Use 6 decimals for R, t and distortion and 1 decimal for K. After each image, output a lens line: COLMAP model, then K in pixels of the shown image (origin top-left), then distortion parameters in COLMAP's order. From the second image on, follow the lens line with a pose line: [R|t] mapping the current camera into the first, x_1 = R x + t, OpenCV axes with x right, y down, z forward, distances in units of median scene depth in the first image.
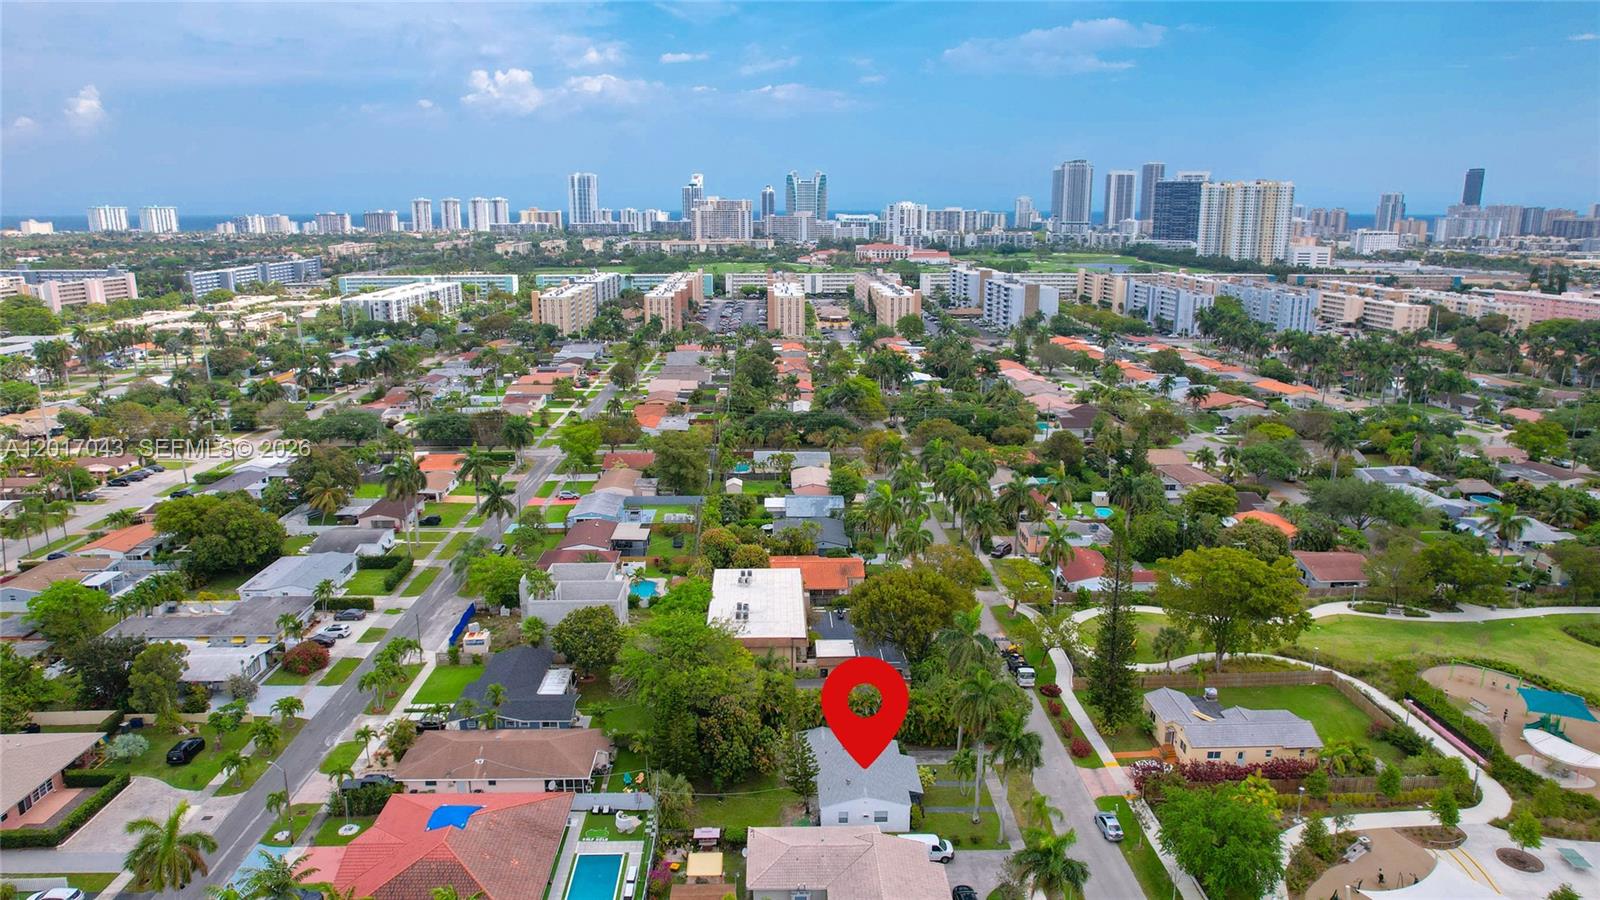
lens RADIAL K [[1033.1, 0, 804.4], [0, 1033.1, 439.4], [0, 0, 1]] dist [-0.072318, 0.069792]
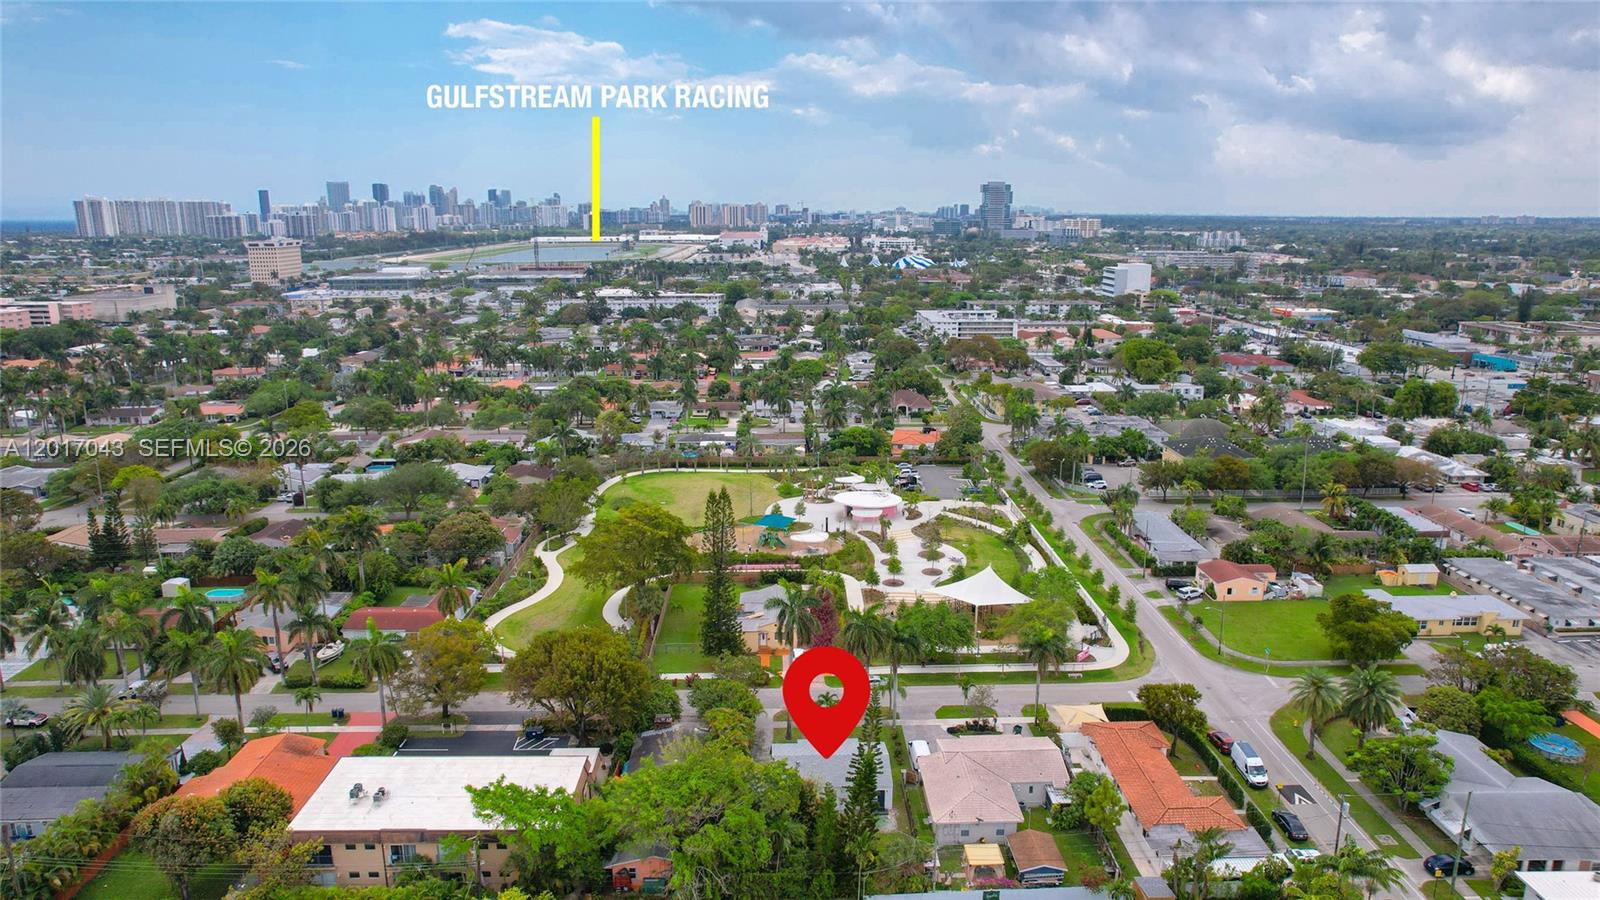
lens RADIAL K [[1033.1, 0, 804.4], [0, 1033.1, 439.4], [0, 0, 1]] dist [-0.072318, 0.069792]
pose [[0.006350, -0.219856, 0.975512, -0.145880], [0.224597, 0.950921, 0.212852, -0.035341], [-0.974431, 0.217746, 0.055417, 0.145833]]
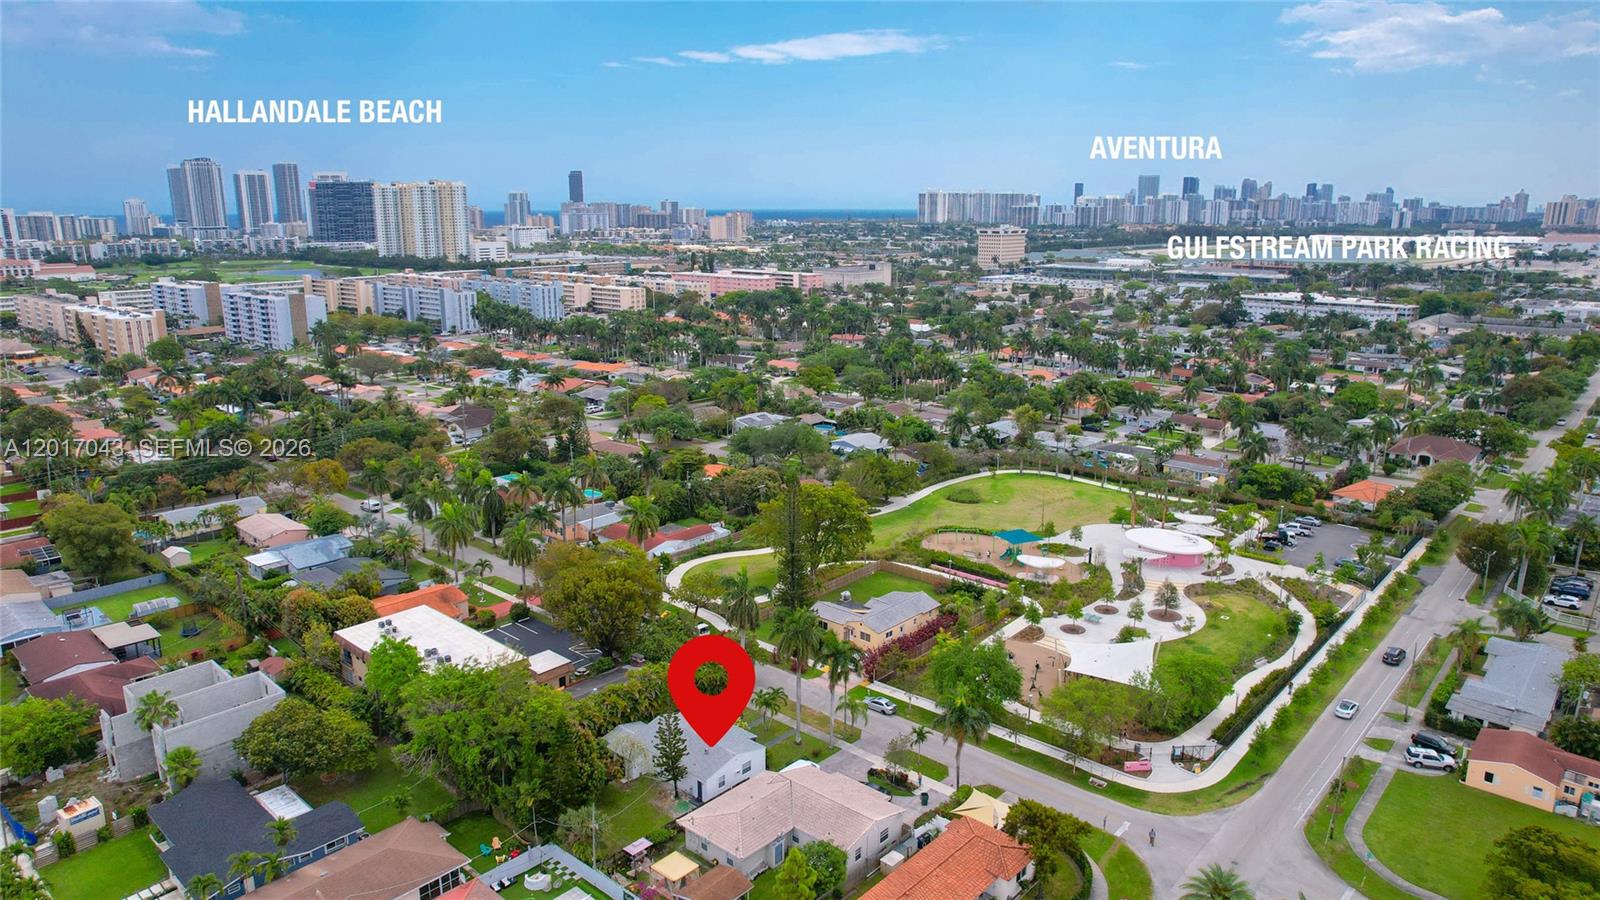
lens RADIAL K [[1033.1, 0, 804.4], [0, 1033.1, 439.4], [0, 0, 1]] dist [-0.072318, 0.069792]
pose [[0.689376, -0.163566, 0.705696, -0.092541], [0.163350, 0.984184, 0.068542, -0.006443], [-0.705746, 0.068024, 0.705192, 0.024643]]
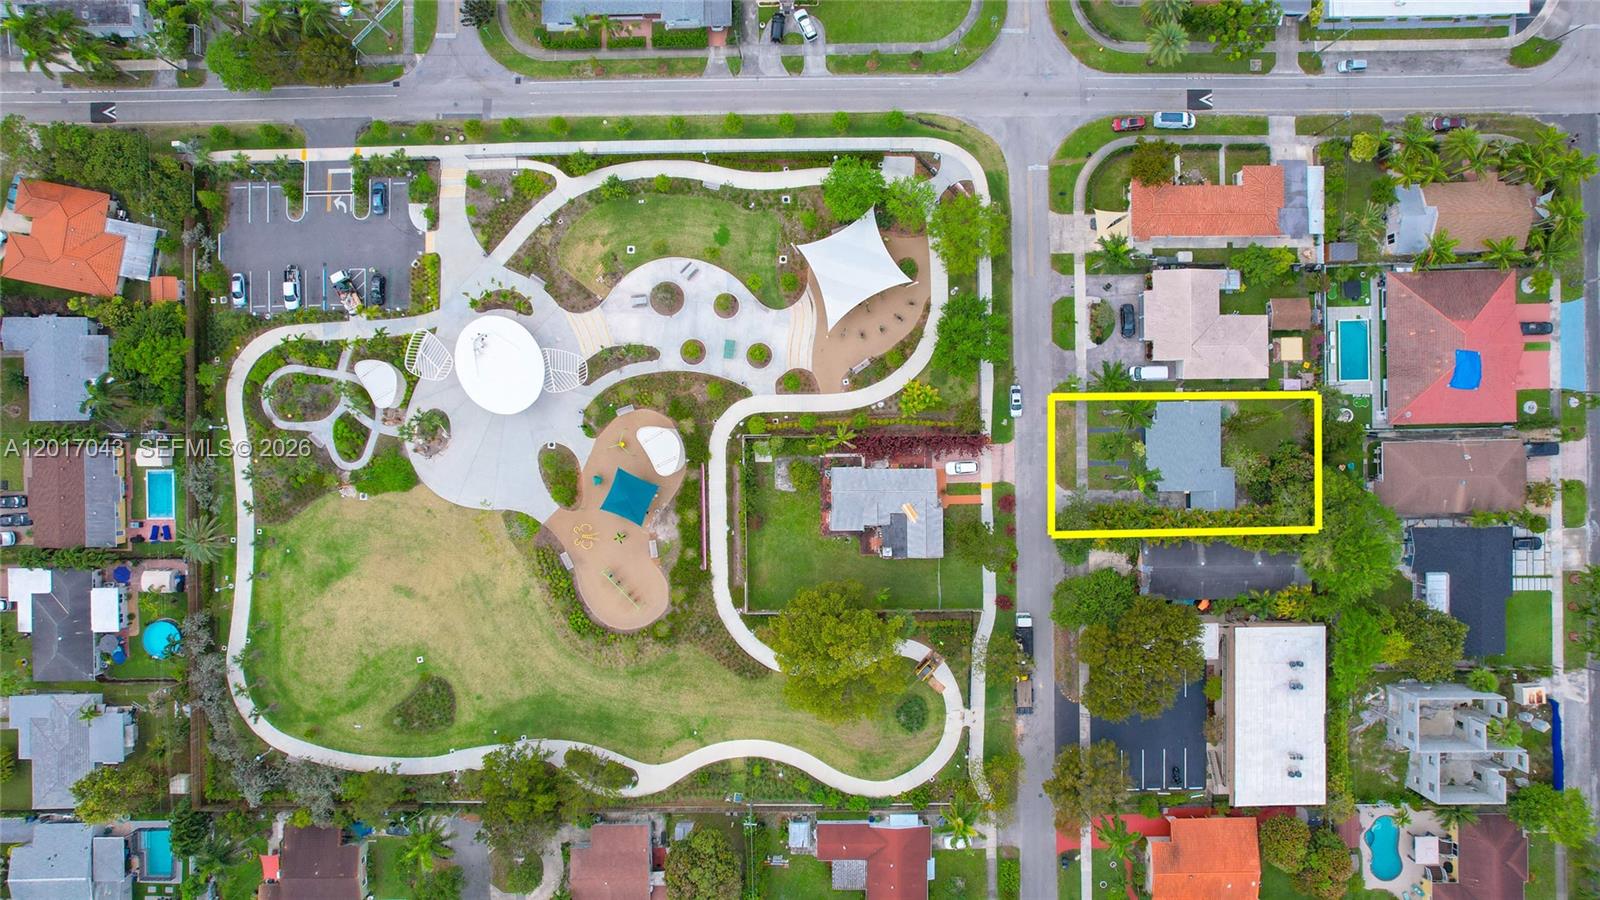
lens RADIAL K [[1033.1, 0, 804.4], [0, 1033.1, 439.4], [0, 0, 1]] dist [-0.072318, 0.069792]
pose [[-0.999773, -0.021081, -0.003060, 0.092945], [0.002190, -0.244623, 0.969616, -0.163402], [-0.021189, 0.969389, 0.244613, 0.108425]]
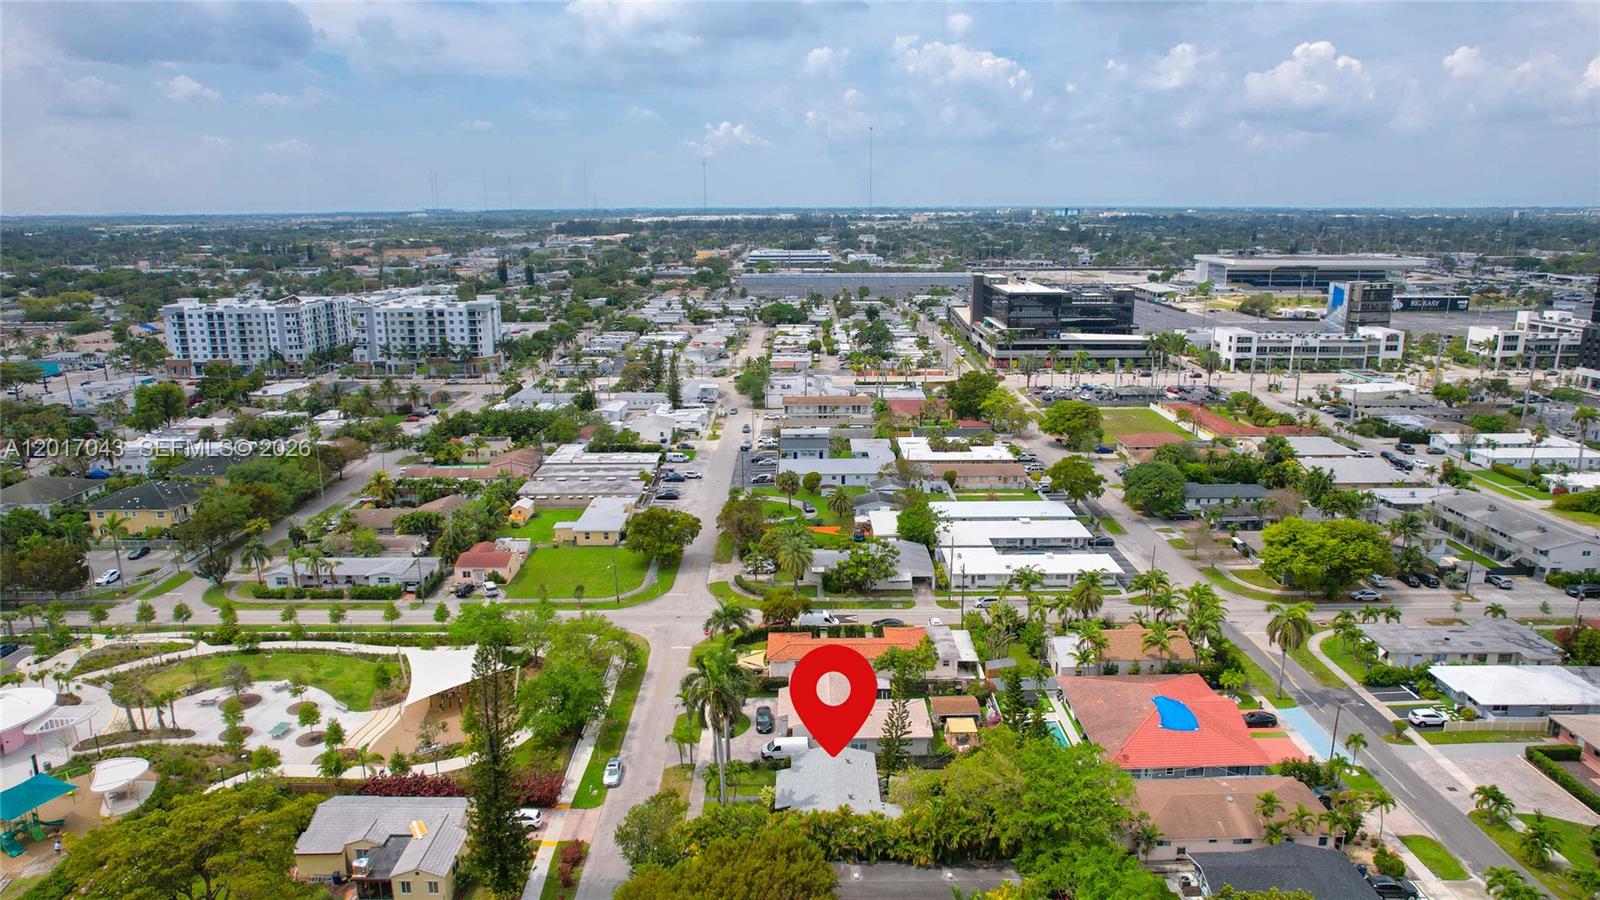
lens RADIAL K [[1033.1, 0, 804.4], [0, 1033.1, 439.4], [0, 0, 1]] dist [-0.072318, 0.069792]
pose [[-0.999594, -0.001546, 0.028447, 0.008679], [0.011140, 0.897812, 0.440239, -0.067951], [-0.026220, 0.440377, -0.897430, 0.285084]]
